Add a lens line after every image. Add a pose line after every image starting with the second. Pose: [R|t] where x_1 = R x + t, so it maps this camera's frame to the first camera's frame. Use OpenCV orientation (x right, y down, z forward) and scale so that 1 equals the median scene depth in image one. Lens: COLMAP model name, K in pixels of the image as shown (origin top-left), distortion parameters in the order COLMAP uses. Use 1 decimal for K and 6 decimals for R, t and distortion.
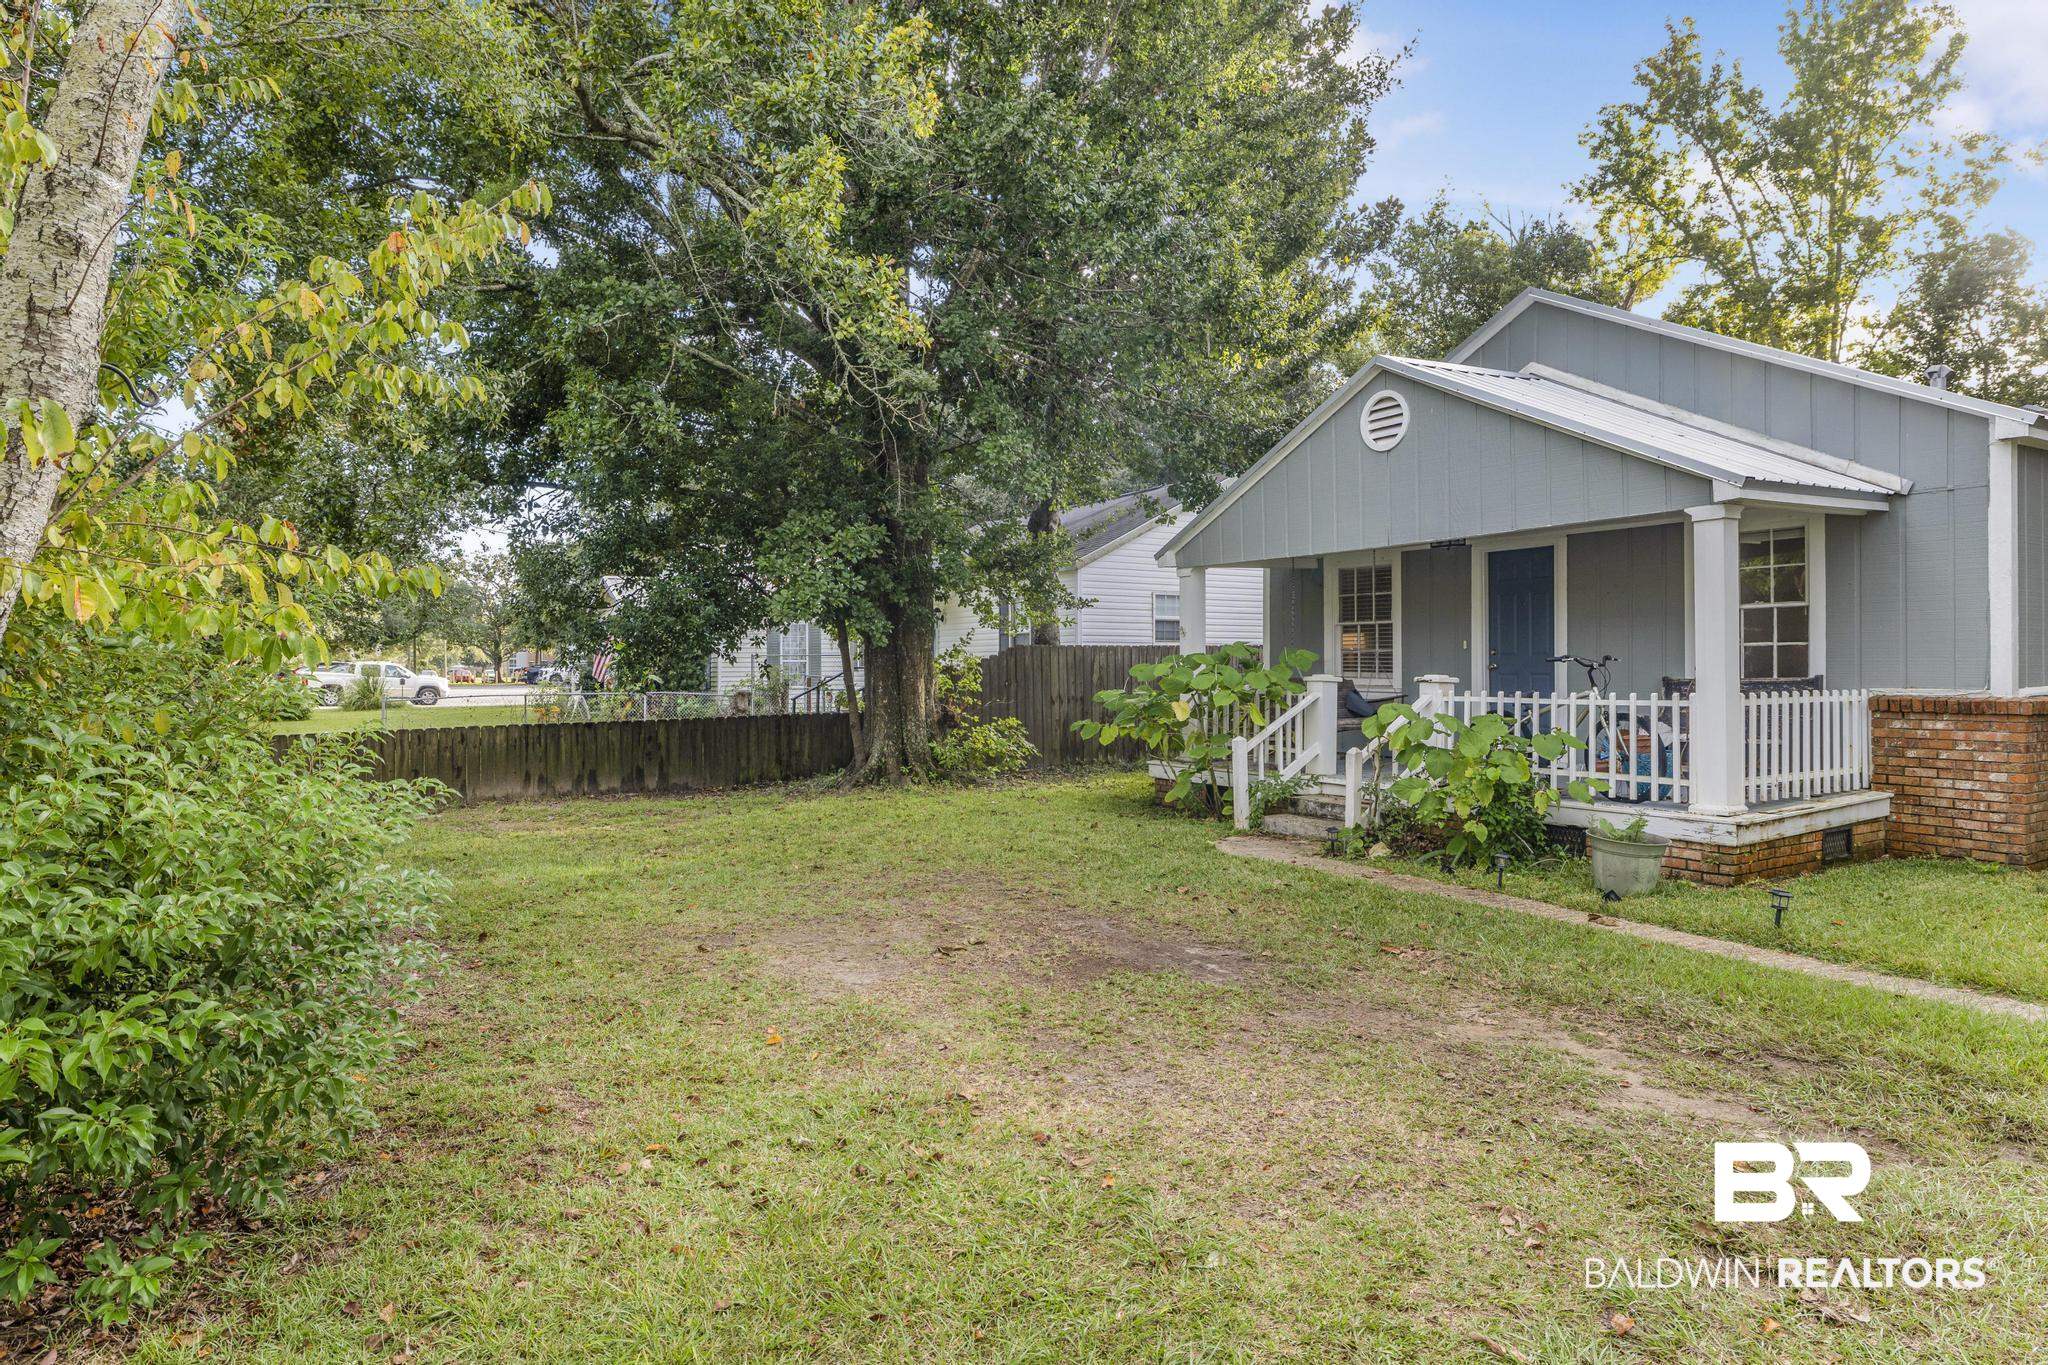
lens RADIAL K [[1209.1, 0, 1019.9], [0, 1209.1, 674.1], [0, 0, 1]] dist [-0.005745, 0.003584]
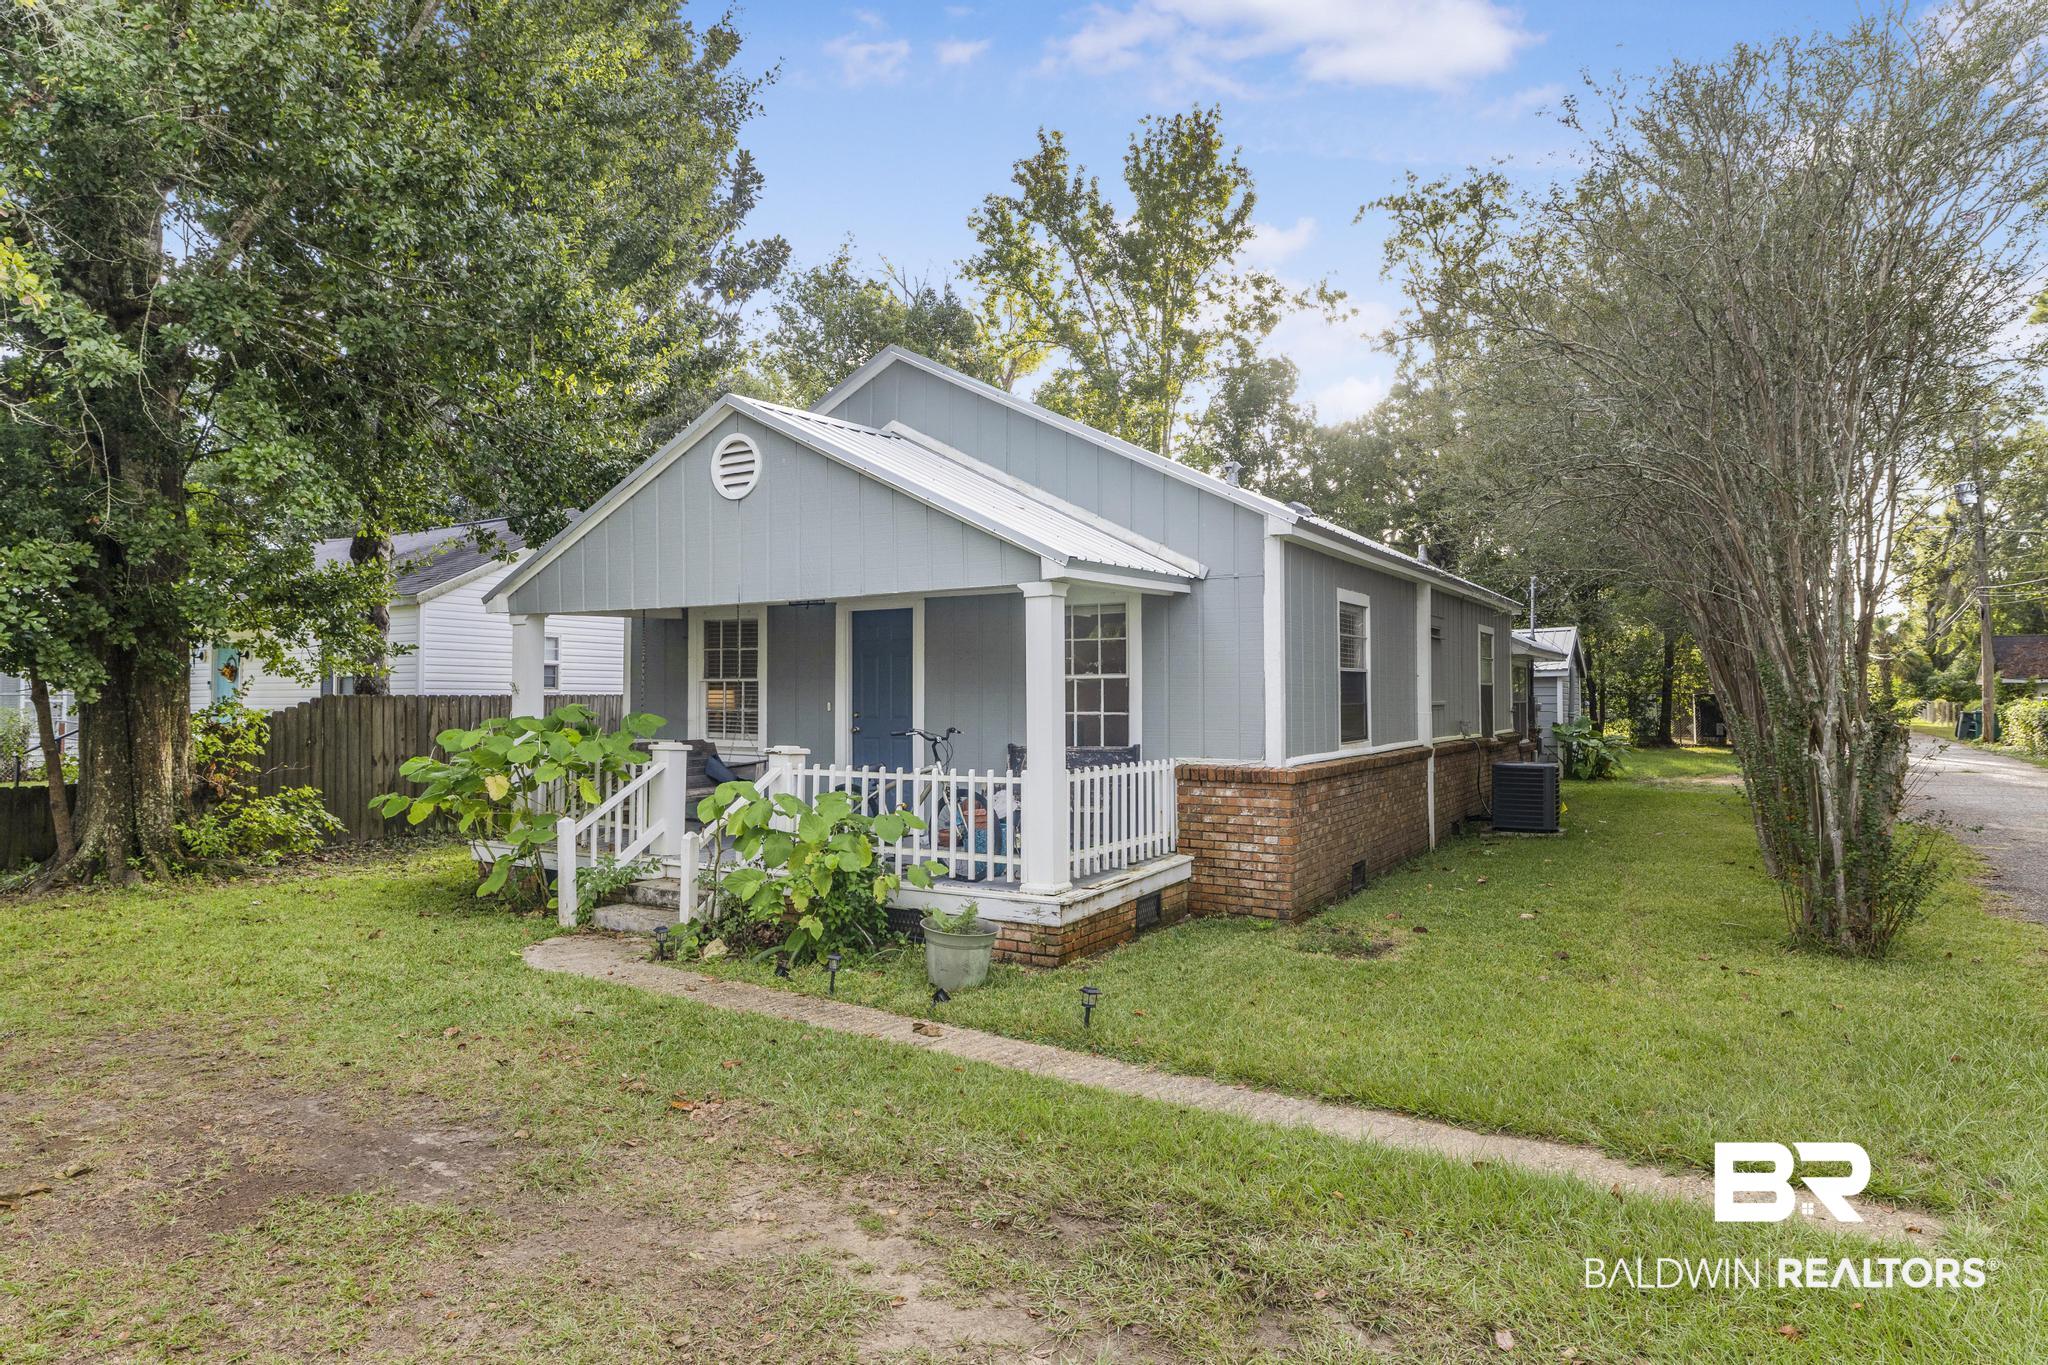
lens RADIAL K [[1209.1, 0, 1019.9], [0, 1209.1, 674.1], [0, 0, 1]] dist [-0.005745, 0.003584]
pose [[0.891647, 0.014572, 0.452497, 0.075561], [-0.001982, 0.999598, -0.028284, -0.025230], [-0.452727, 0.024323, 0.891317, 0.084148]]
